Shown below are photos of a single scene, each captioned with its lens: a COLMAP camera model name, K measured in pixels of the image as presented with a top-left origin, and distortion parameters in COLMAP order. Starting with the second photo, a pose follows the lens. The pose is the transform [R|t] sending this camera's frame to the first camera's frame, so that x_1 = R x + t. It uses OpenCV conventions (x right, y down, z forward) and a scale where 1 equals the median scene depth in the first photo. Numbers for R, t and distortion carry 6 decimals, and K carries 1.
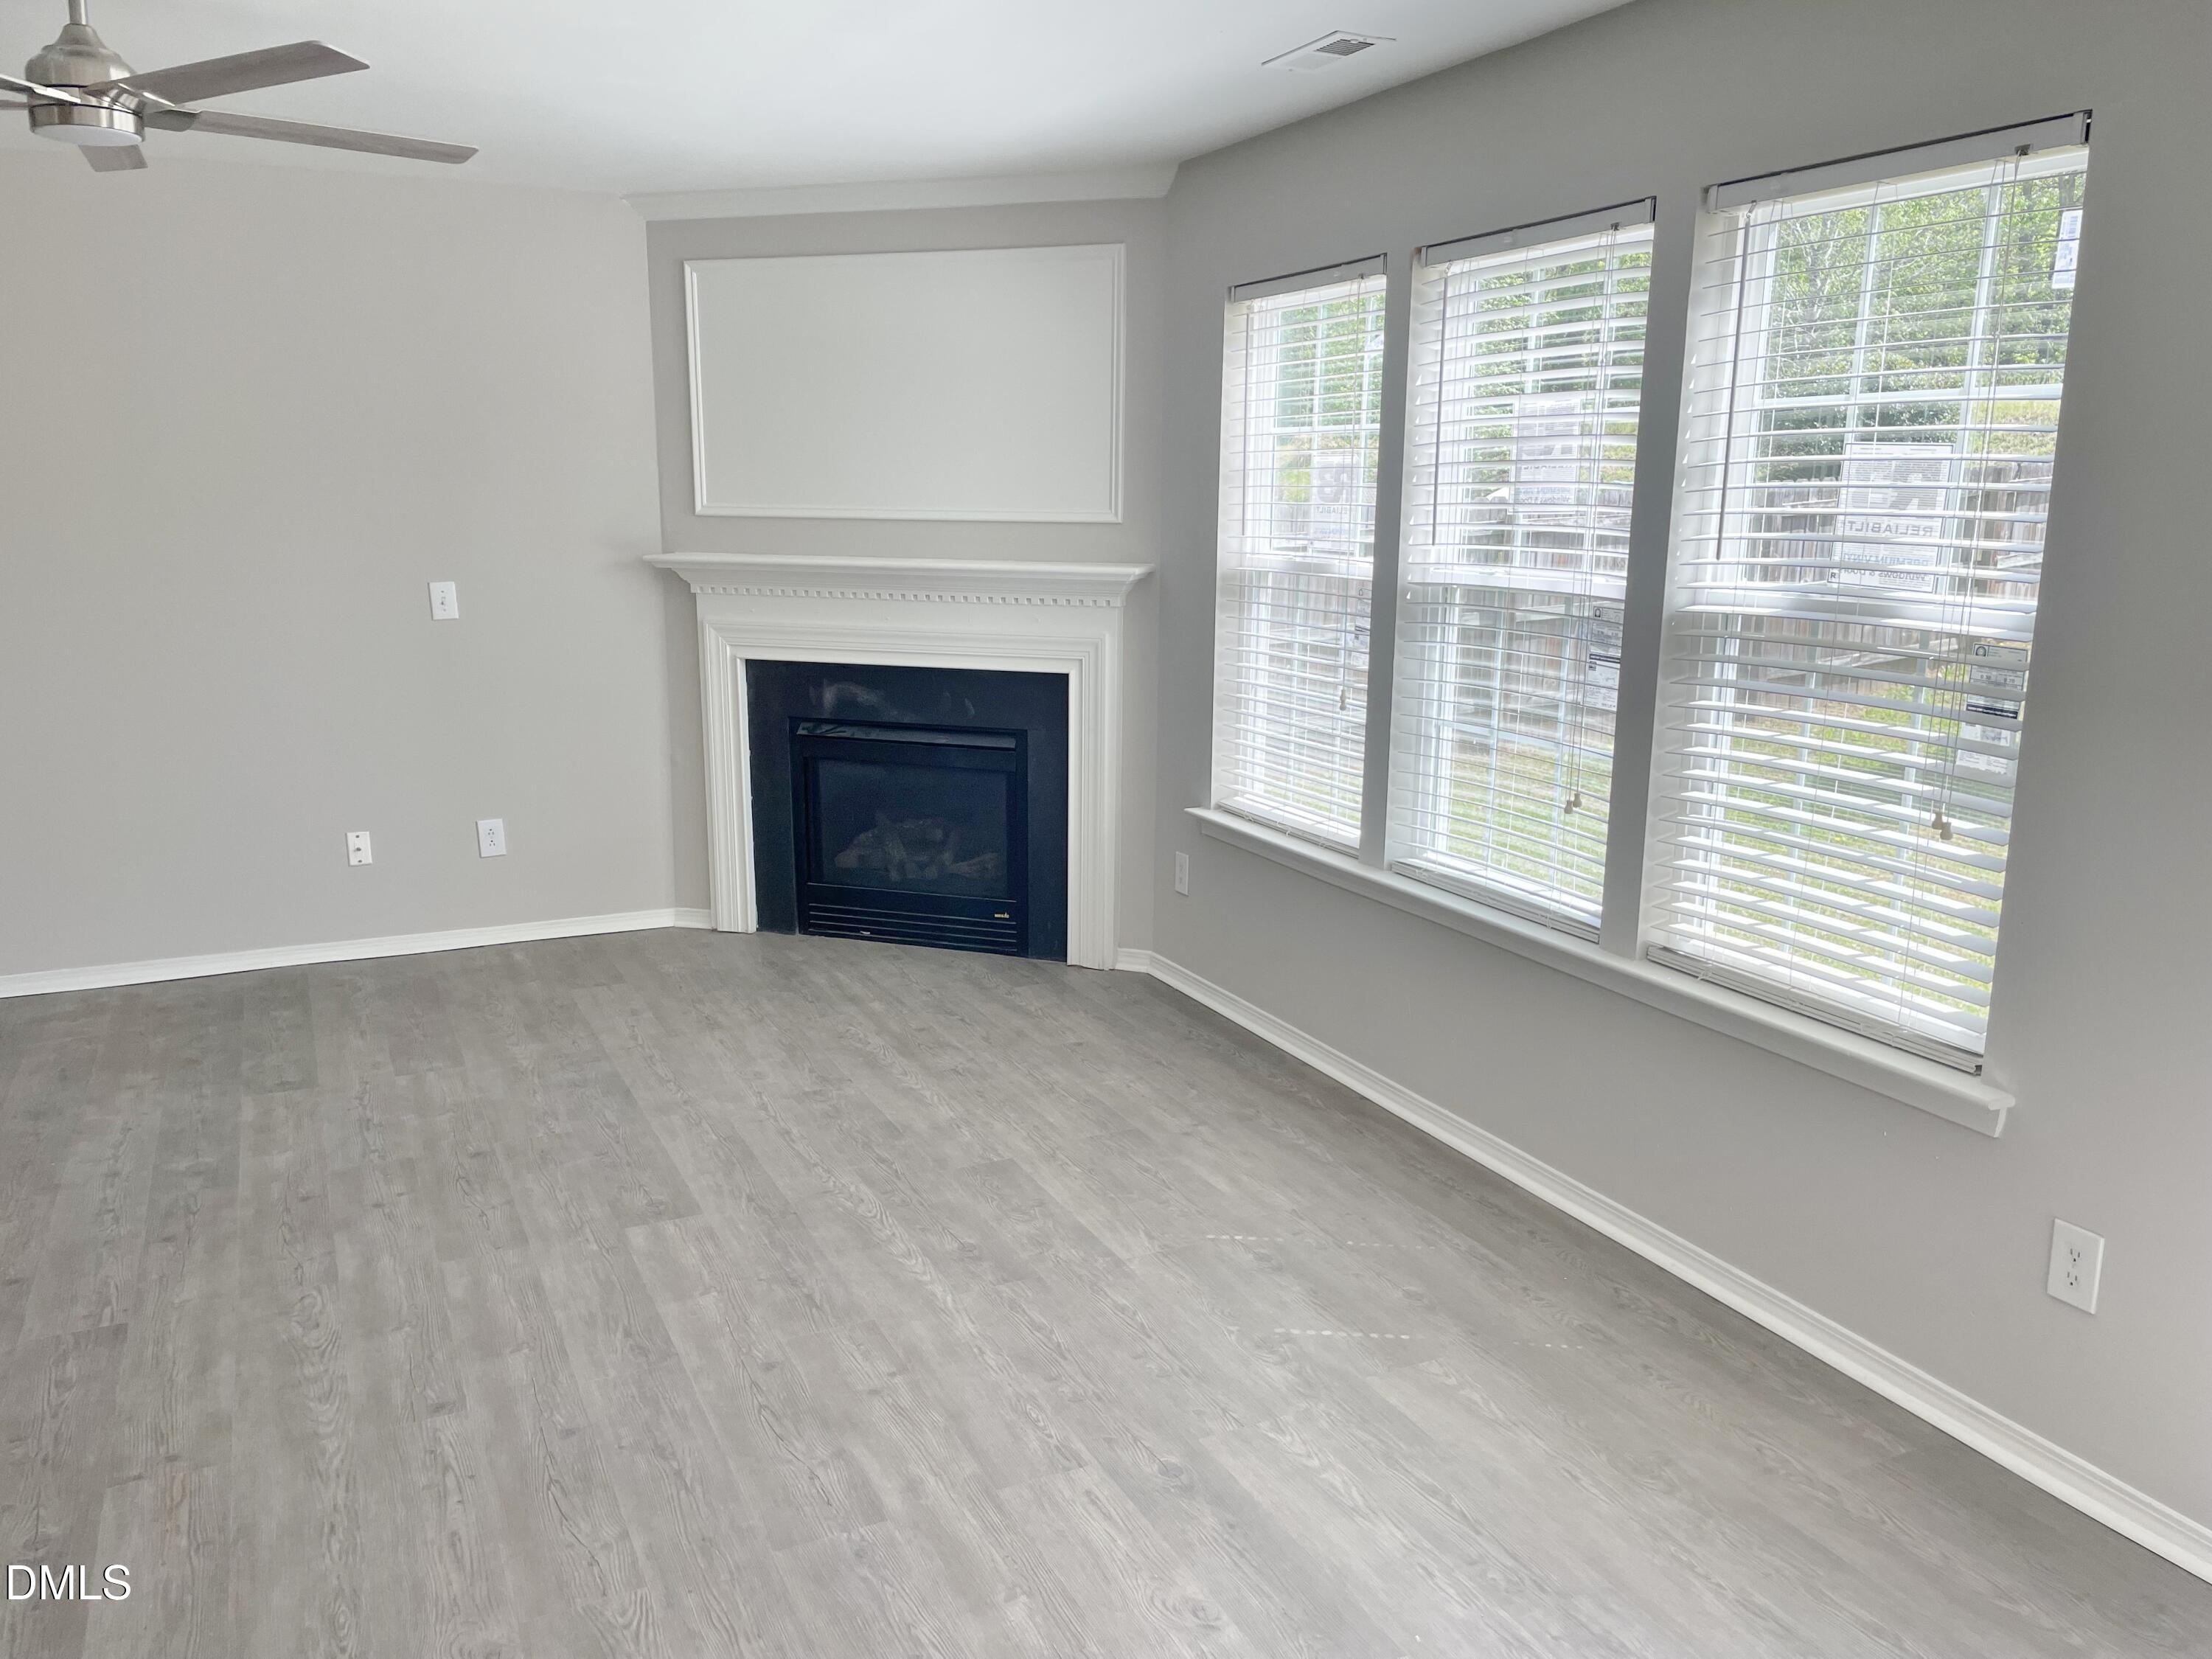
lens RADIAL K [[1651.6, 0, 1100.0], [0, 1651.6, 845.0], [0, 0, 1]] dist [0.050382, -0.049106]
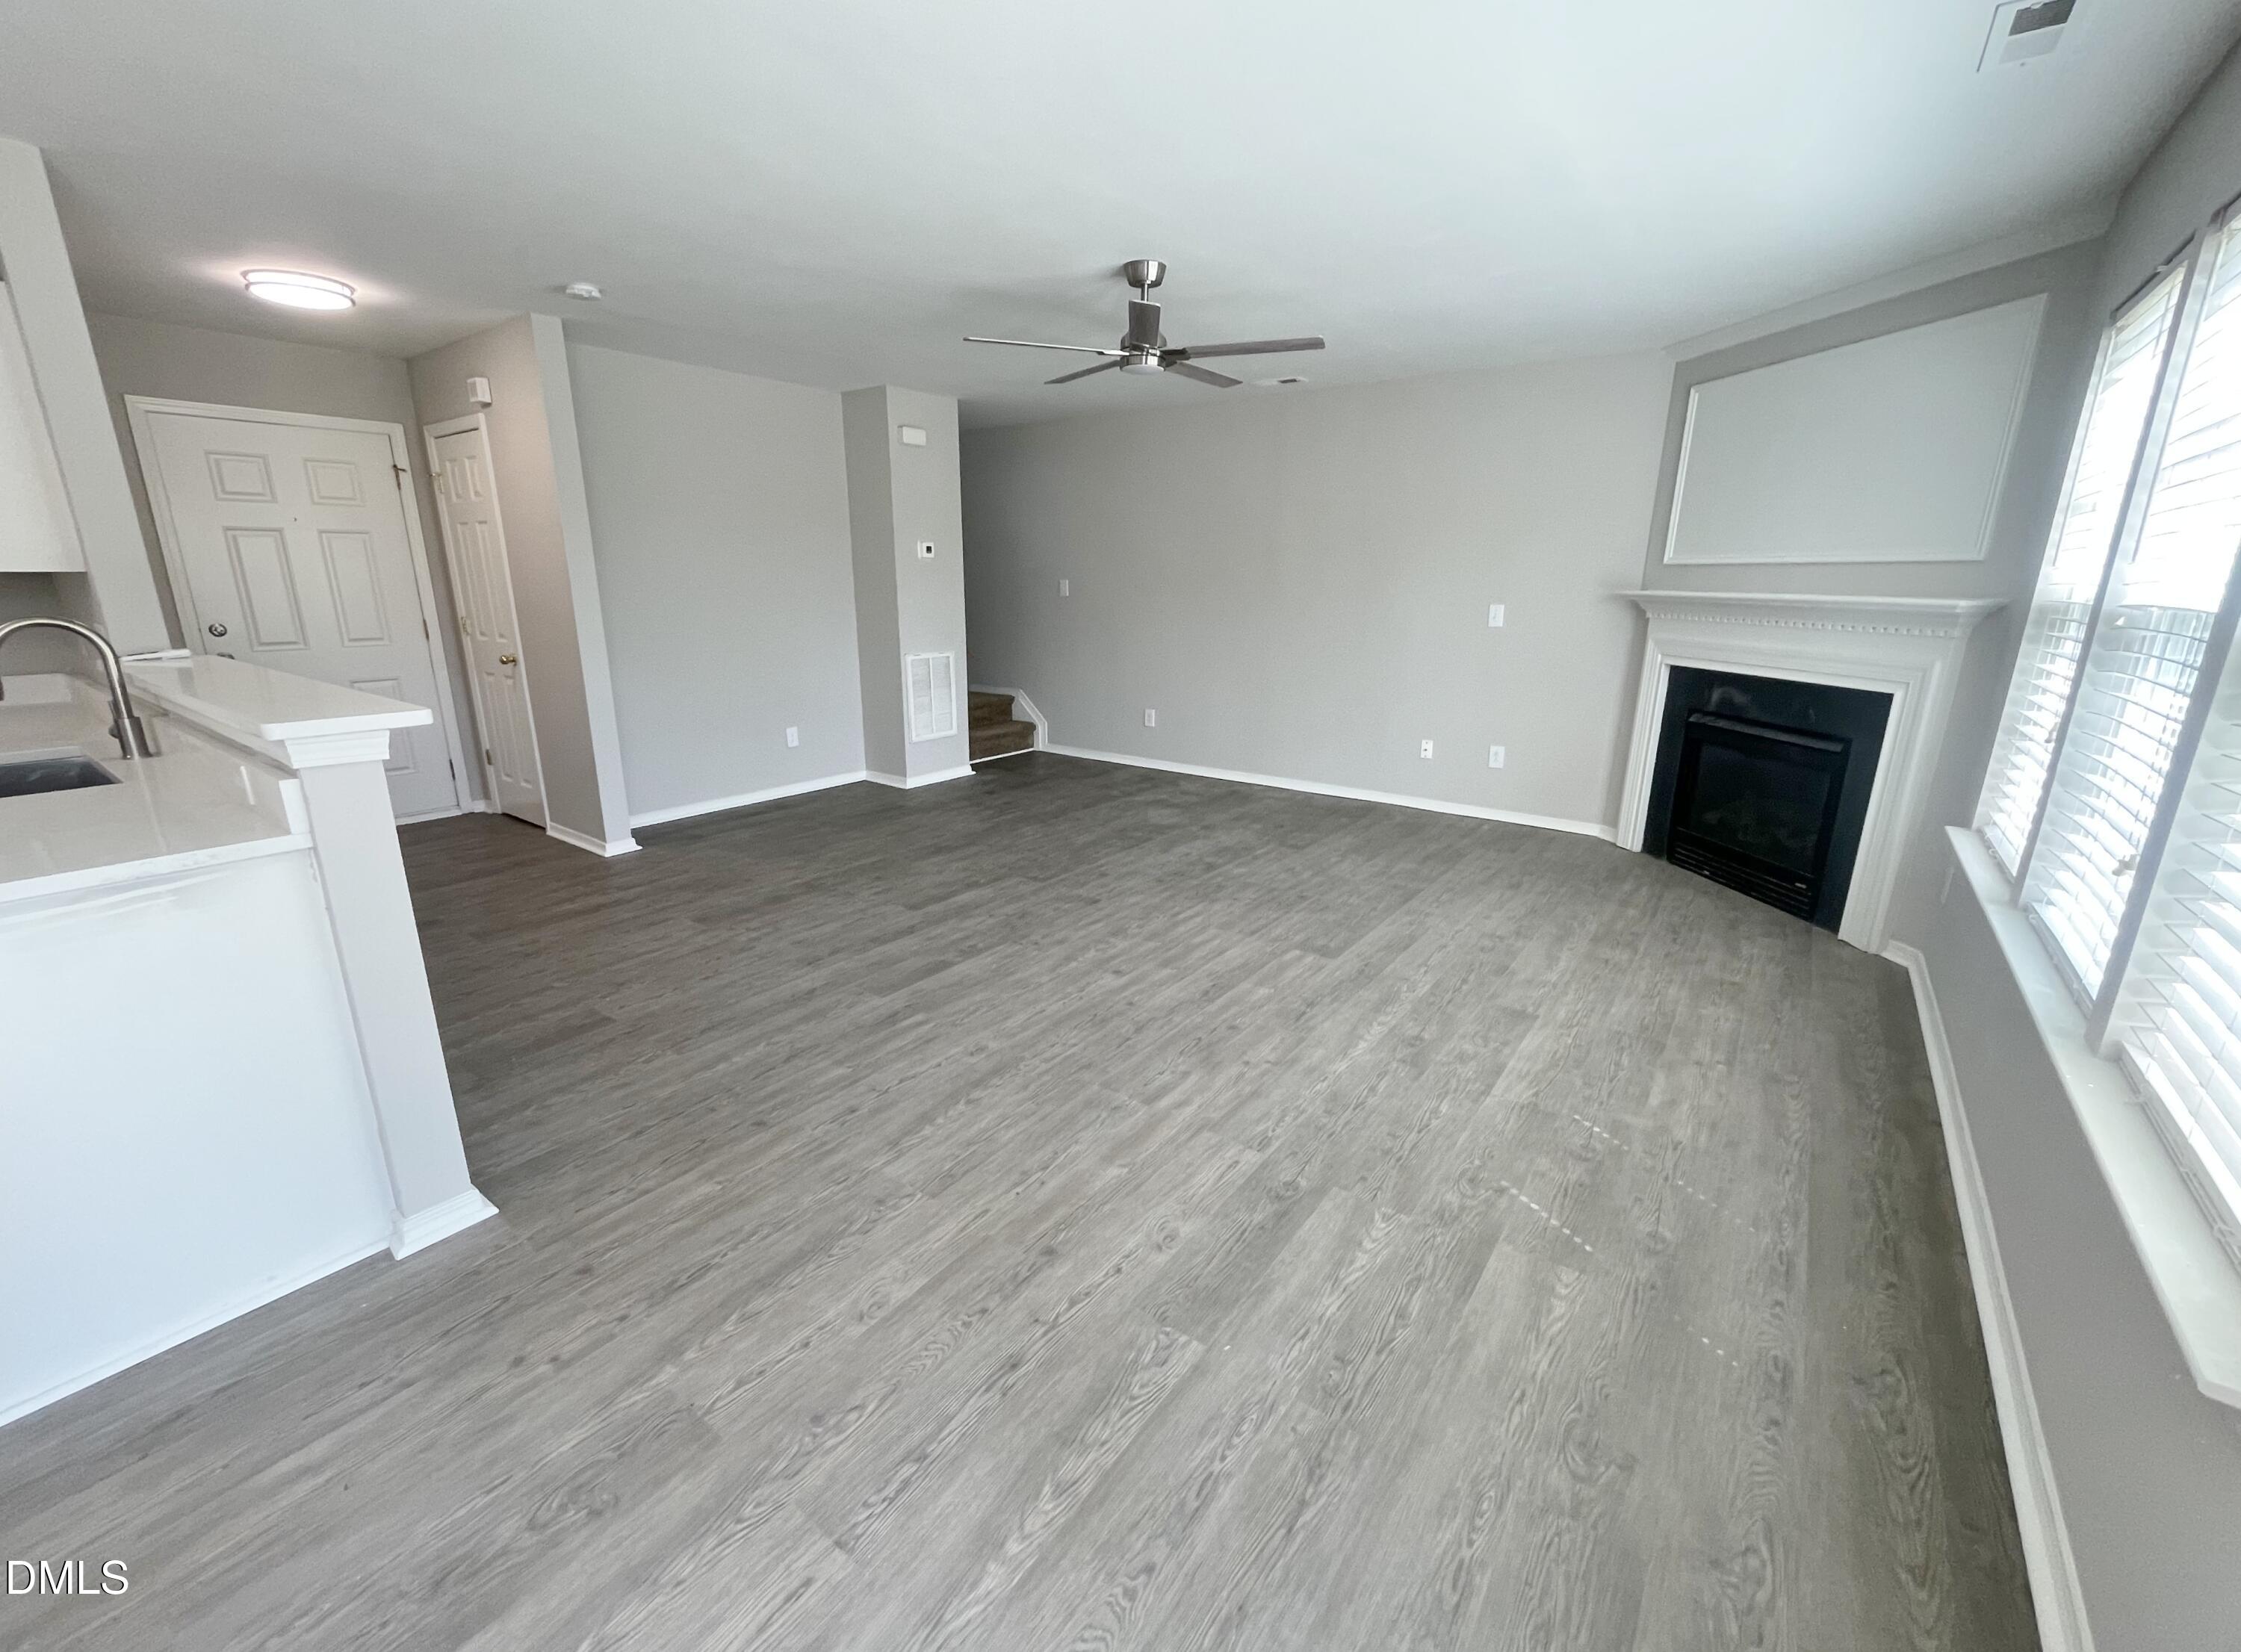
lens RADIAL K [[908.4, 0, 1123.8], [0, 908.4, 825.2], [0, 0, 1]] dist [-0.003126, 0.000494]
pose [[0.463511, 0.231602, -0.855288, 0.385235], [-0.188655, 0.968901, 0.160128, -0.019996], [0.865775, 0.087133, 0.492789, 0.299561]]
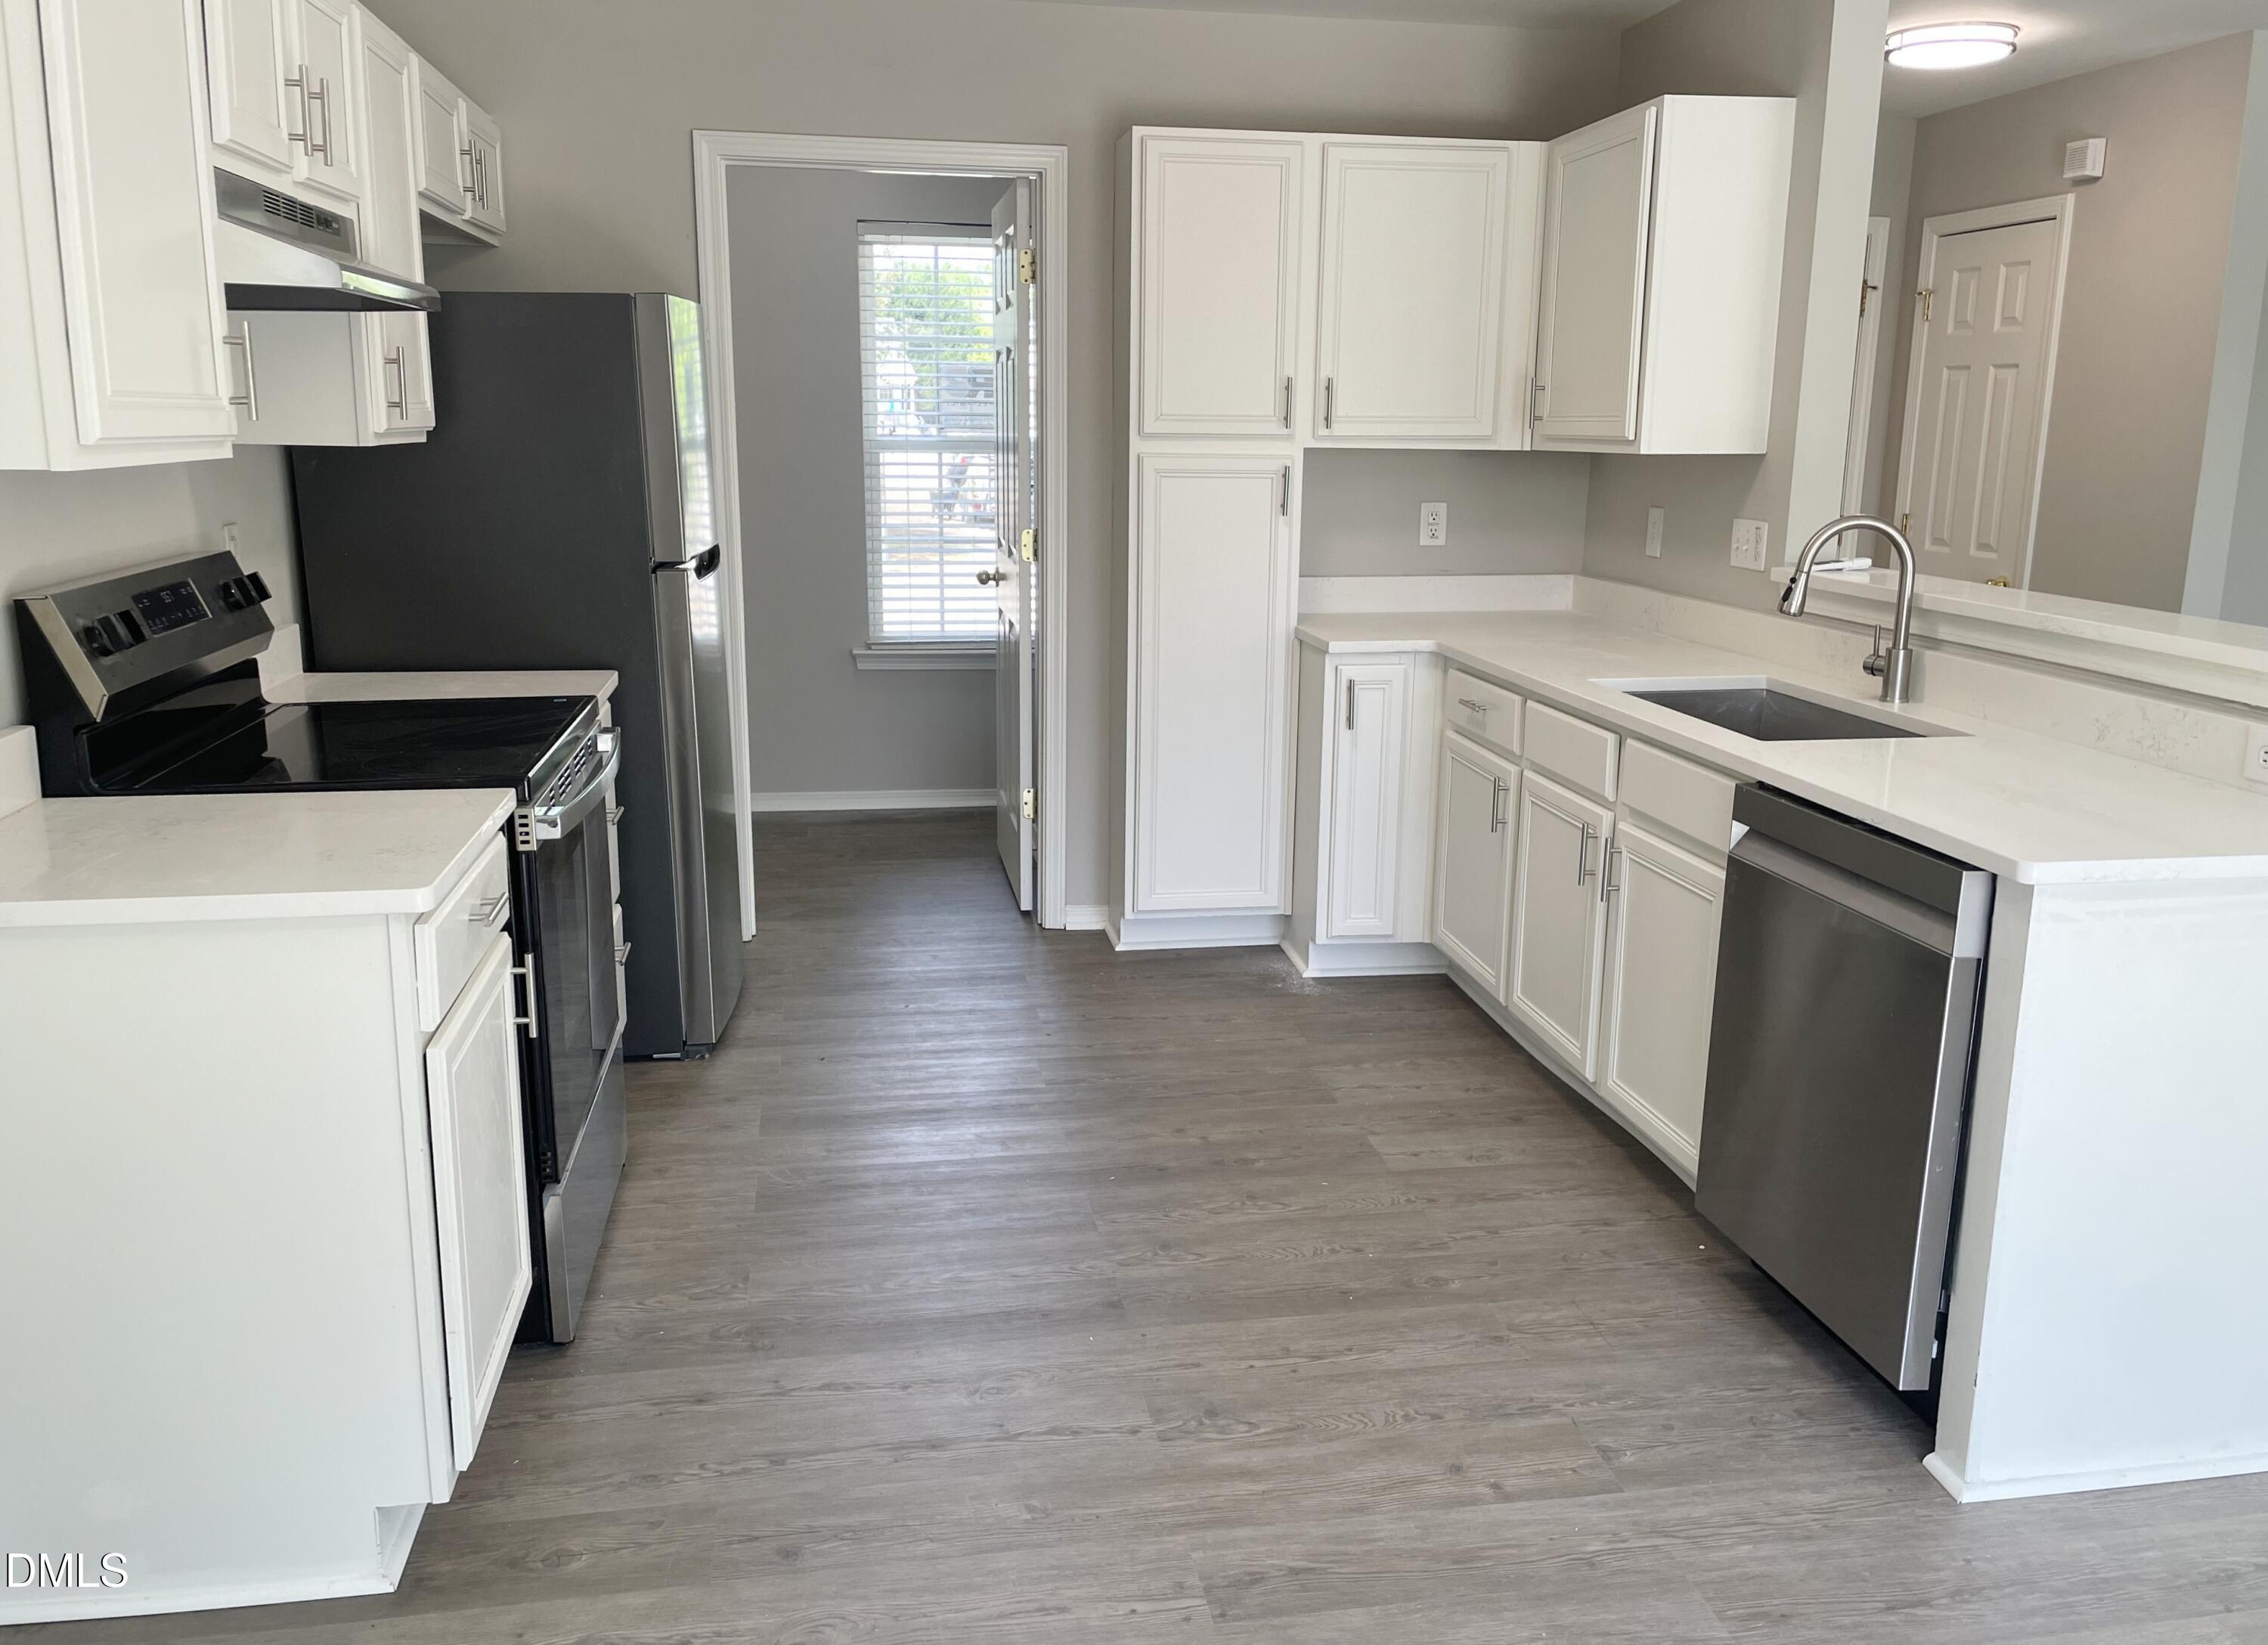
lens RADIAL K [[1841.4, 0, 1156.0], [0, 1841.4, 809.7], [0, 0, 1]] dist [0.004081, 0.000554]
pose [[-0.276494, 0.189432, -0.942160, 0.532447], [-0.220937, 0.941590, 0.254155, 0.052502], [0.935274, 0.278431, -0.218492, -0.087006]]
